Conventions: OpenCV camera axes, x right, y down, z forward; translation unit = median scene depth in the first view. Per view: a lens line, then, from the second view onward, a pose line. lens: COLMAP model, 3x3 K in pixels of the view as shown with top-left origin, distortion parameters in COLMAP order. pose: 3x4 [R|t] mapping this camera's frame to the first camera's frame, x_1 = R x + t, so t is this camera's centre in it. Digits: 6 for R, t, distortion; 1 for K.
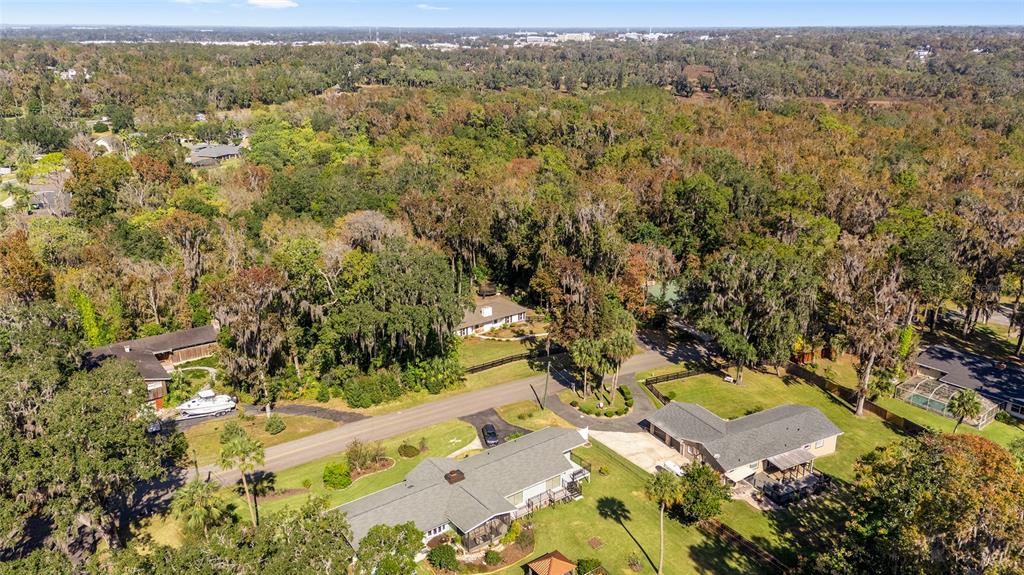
lens RADIAL K [[762.4, 0, 523.7], [0, 762.4, 286.6], [0, 0, 1]] dist [0.028745, 0.002990]
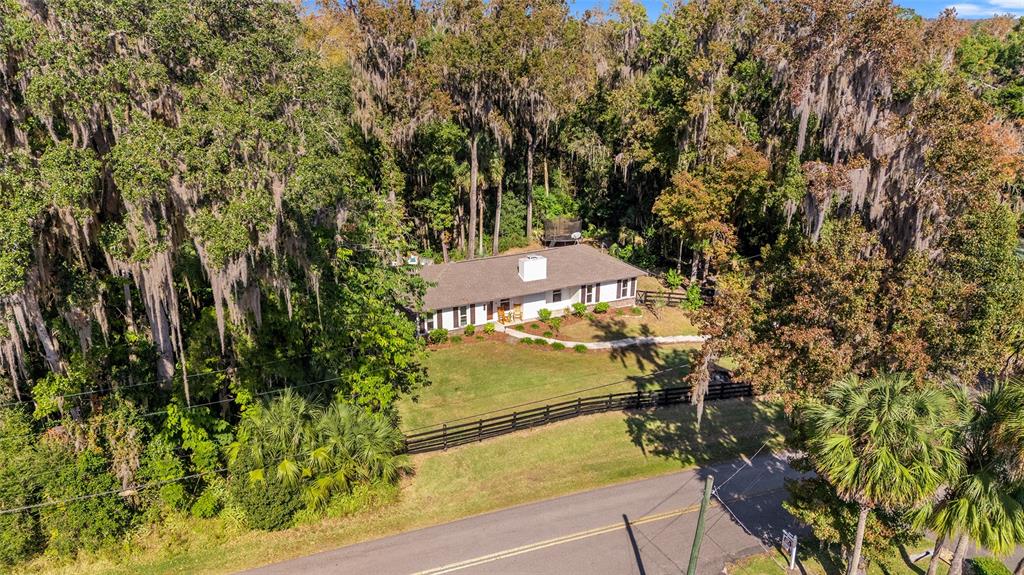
lens RADIAL K [[743.1, 0, 524.4], [0, 743.1, 312.8], [0, 0, 1]] dist [0.073025, -0.083174]
pose [[0.982894, 0.066642, -0.171695, 0.012741], [-0.059635, 0.997176, 0.045651, 0.038427], [0.174252, -0.034631, 0.984092, 0.633008]]
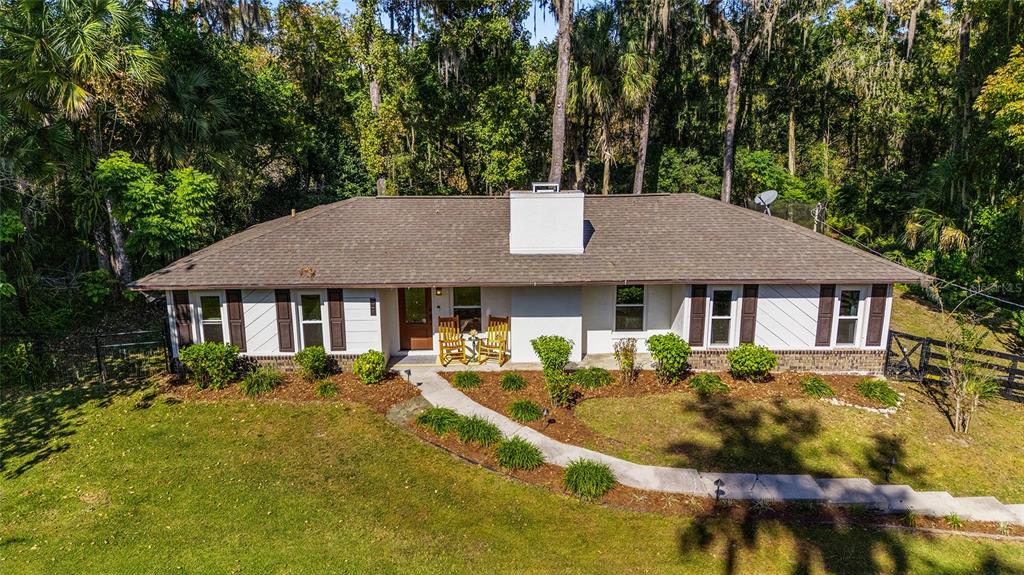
lens RADIAL K [[762.4, 0, 523.7], [0, 762.4, 286.6], [0, 0, 1]] dist [0.028745, 0.002990]
pose [[0.805290, 0.126166, -0.579302, 0.027708], [-0.180656, 0.982847, -0.037077, 0.049971], [0.564687, 0.134512, 0.814269, 0.889091]]
